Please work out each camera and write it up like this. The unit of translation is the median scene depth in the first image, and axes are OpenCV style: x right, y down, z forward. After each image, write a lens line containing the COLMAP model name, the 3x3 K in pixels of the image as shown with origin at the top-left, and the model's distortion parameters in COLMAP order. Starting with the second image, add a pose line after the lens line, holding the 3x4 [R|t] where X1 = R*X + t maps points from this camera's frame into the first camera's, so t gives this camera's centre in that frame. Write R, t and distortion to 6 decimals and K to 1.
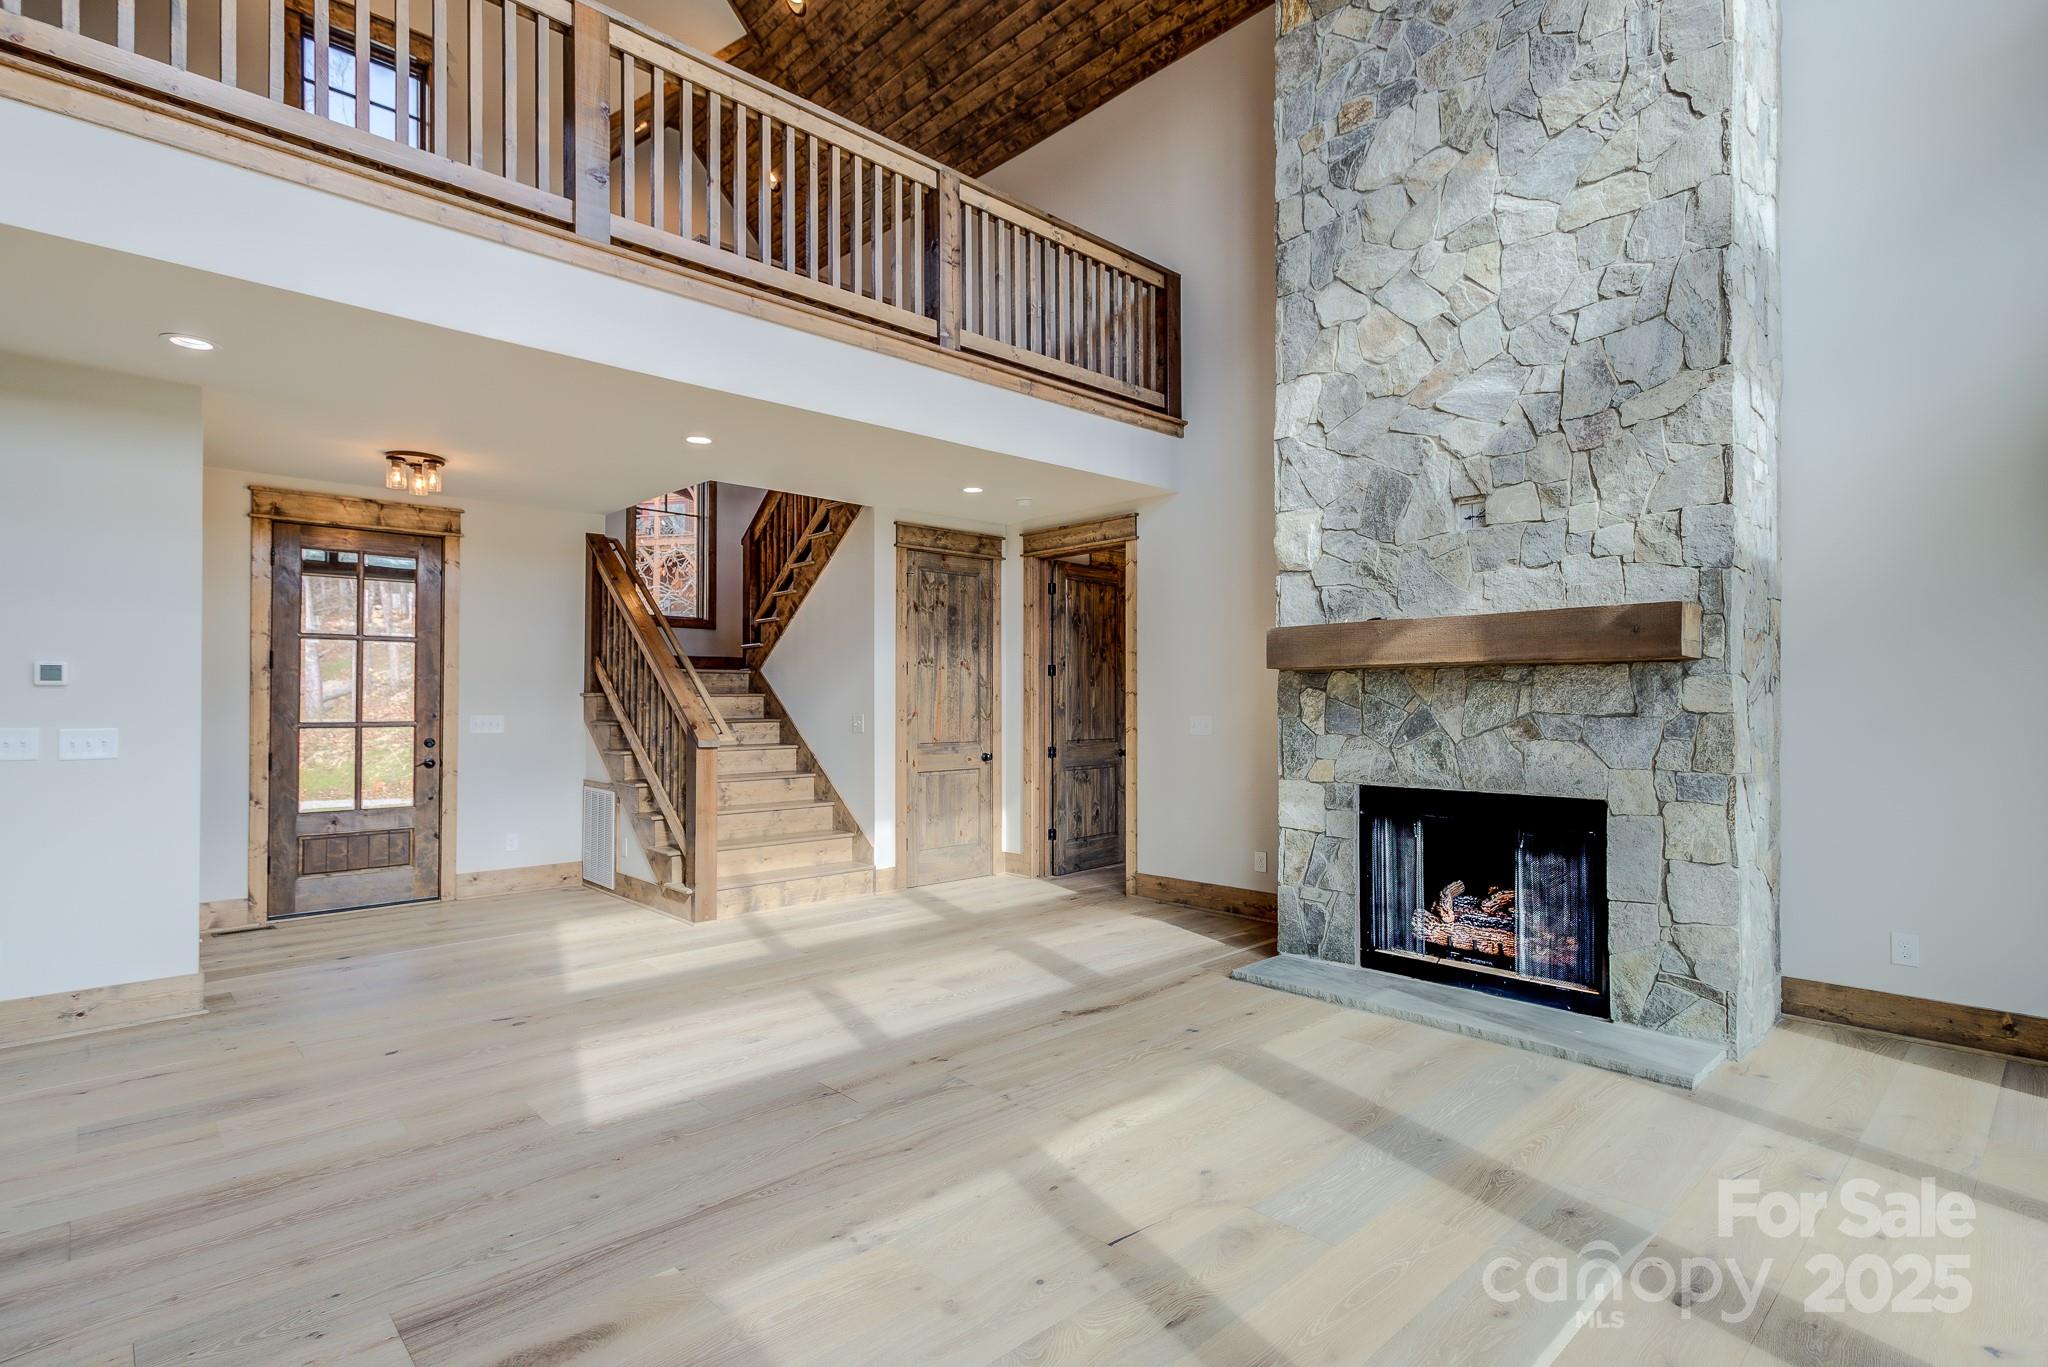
lens RADIAL K [[1008.6, 0, 1029.0], [0, 1008.6, 689.3], [0, 0, 1]] dist [0.003025, 0.007037]
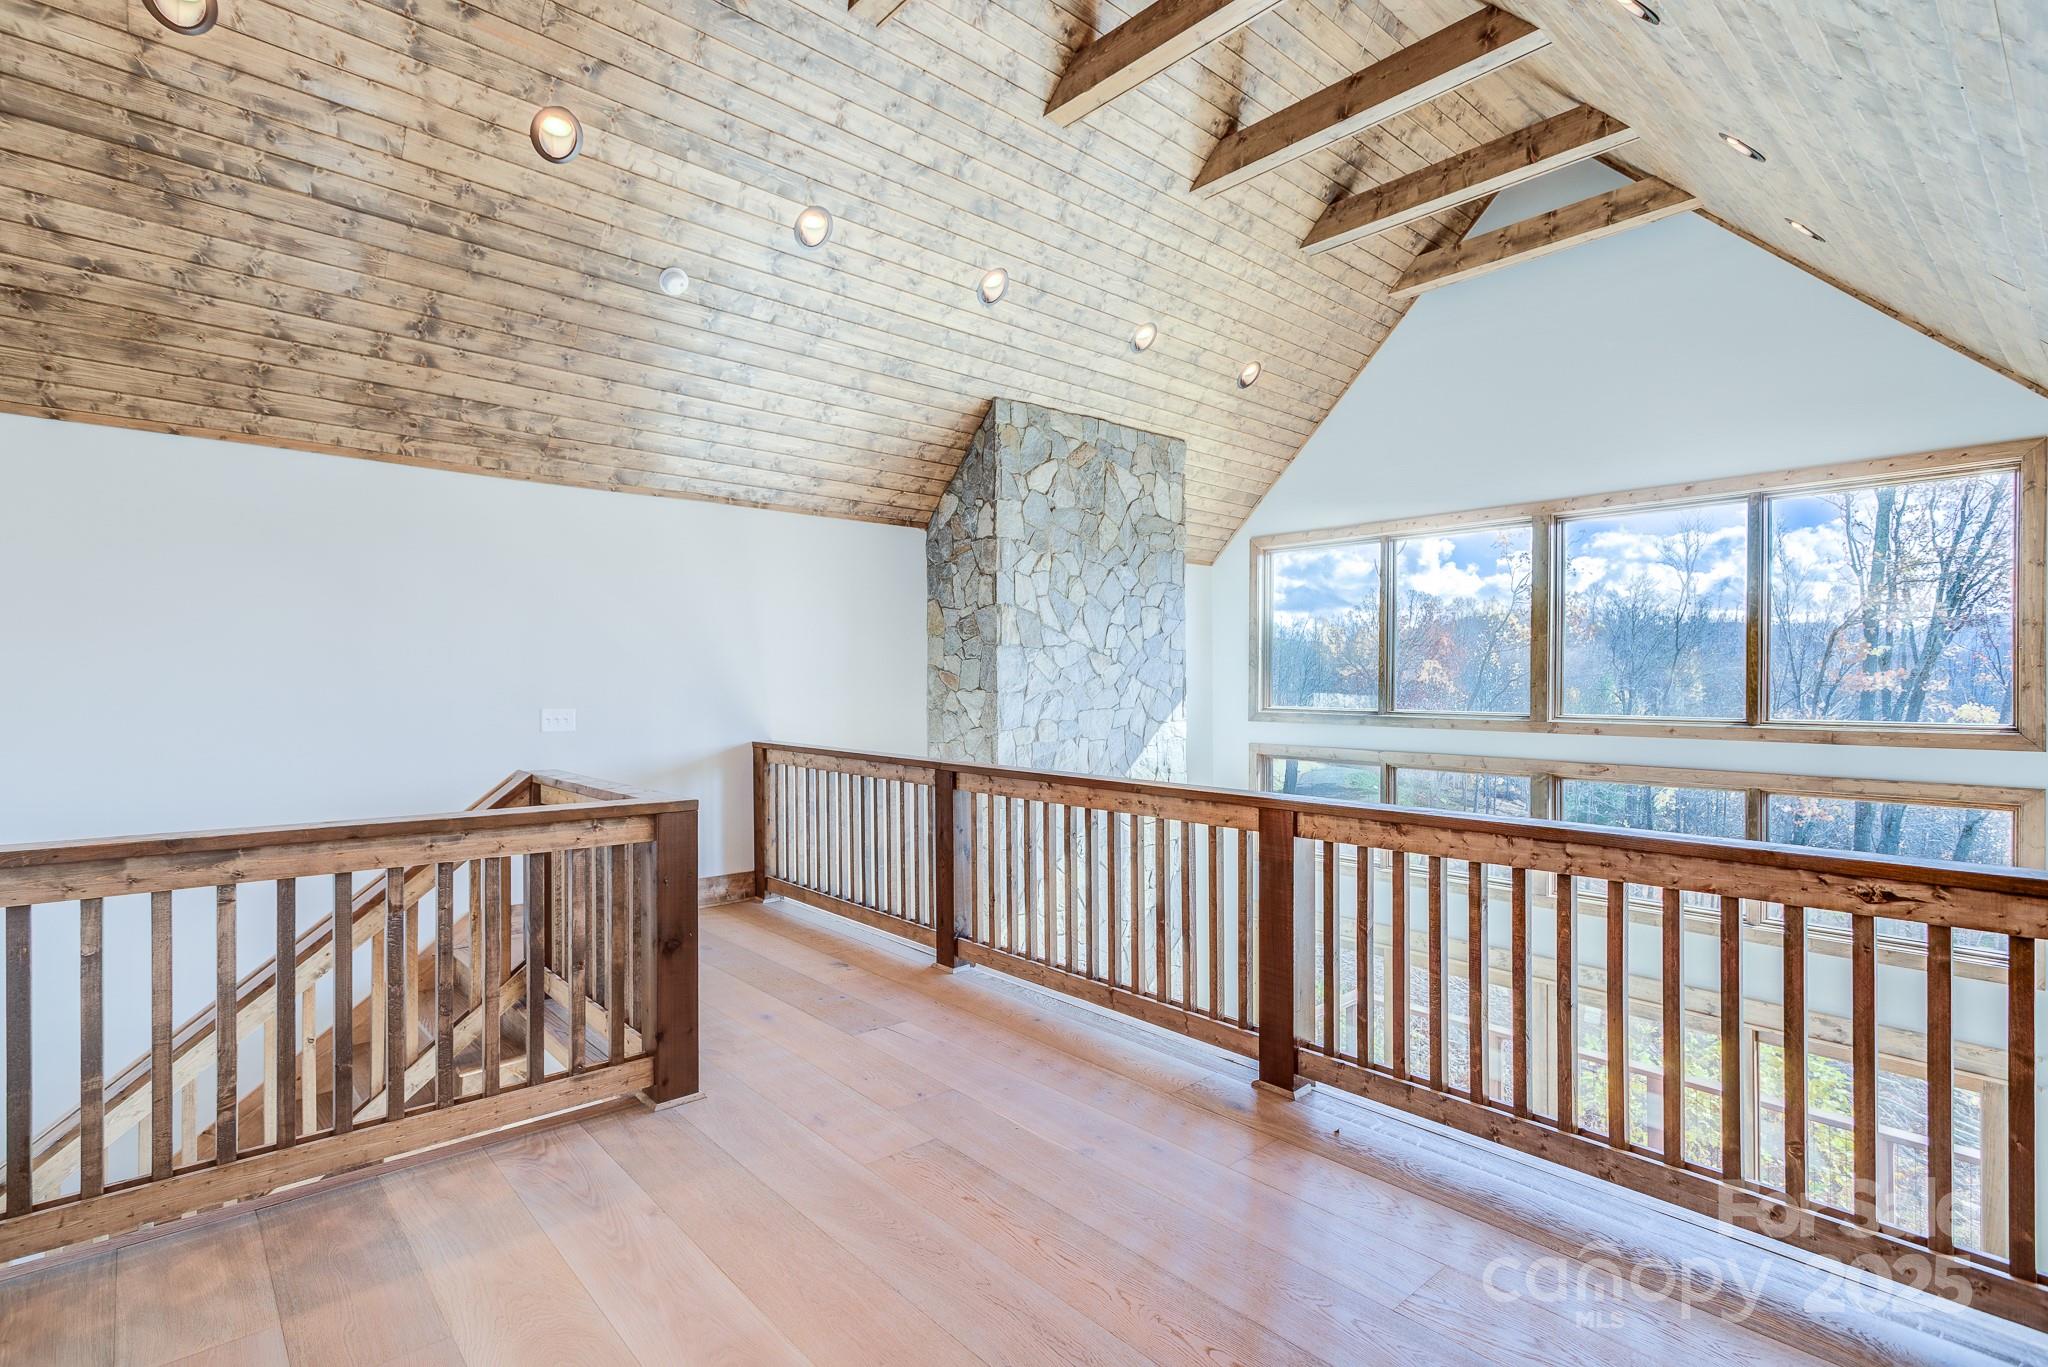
lens RADIAL K [[1008.6, 0, 1008.6], [0, 1008.6, 686.9], [0, 0, 1]] dist [0.003025, 0.007037]
pose [[0.029663, -0.000606, 0.999560, -1.163044], [-0.013511, 0.999908, 0.001007, -0.674648], [-0.999469, -0.013535, 0.029652, 1.086681]]
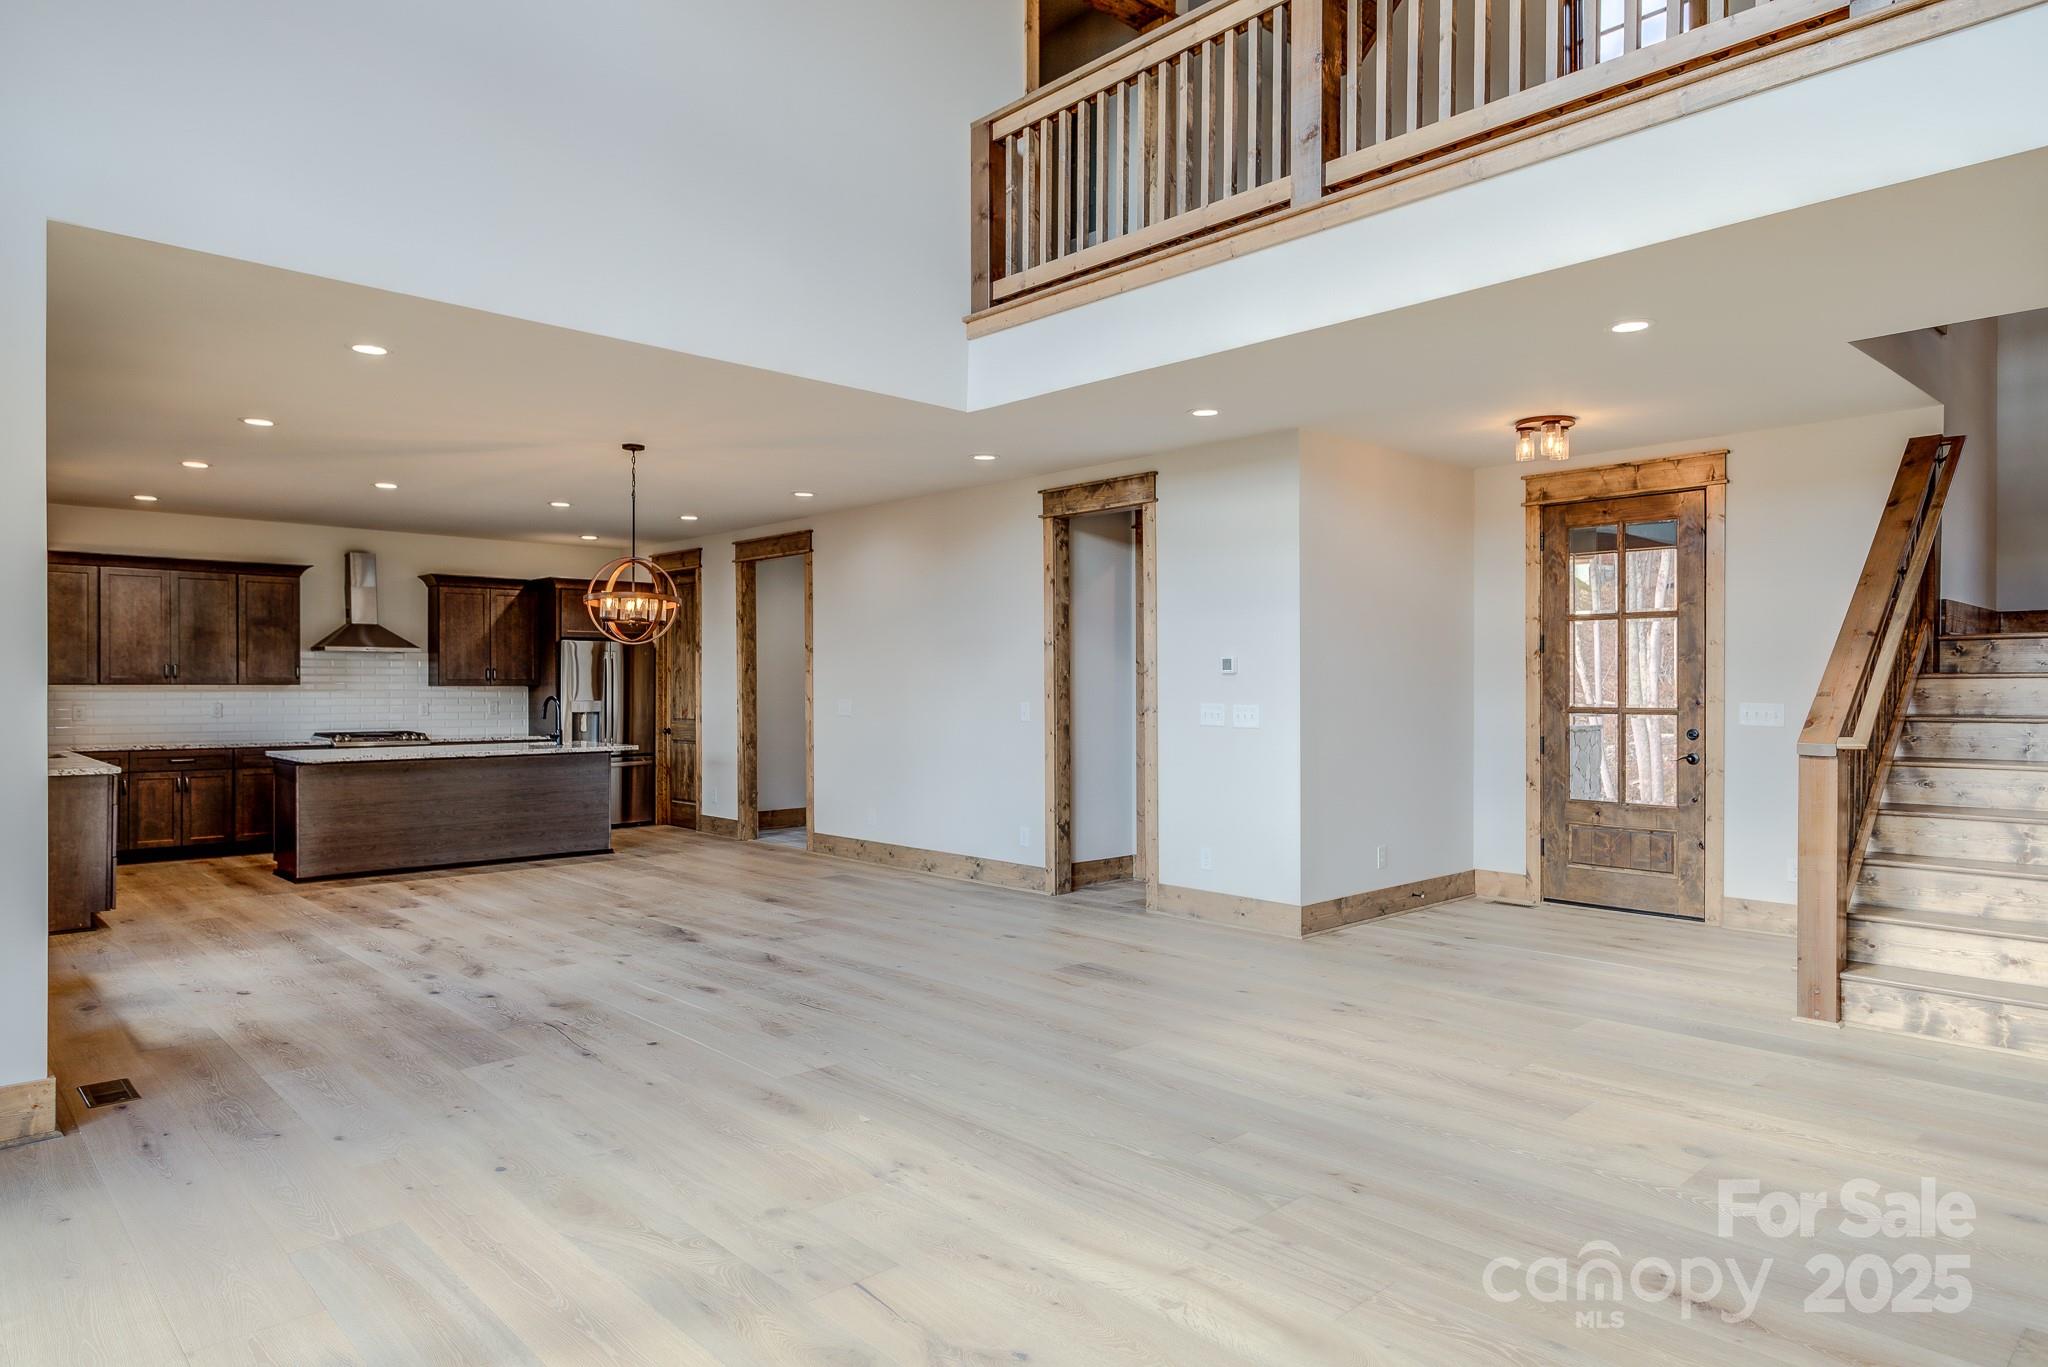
lens RADIAL K [[1233.0, 0, 999.6], [0, 1233.0, 689.2], [0, 0, 1]] dist [0.021651, -0.000004]
pose [[-0.008397, 0.006665, -0.999943, 0.665006], [0.010372, 0.999925, 0.006578, 0.003224], [0.999911, -0.010316, -0.008465, 0.635533]]
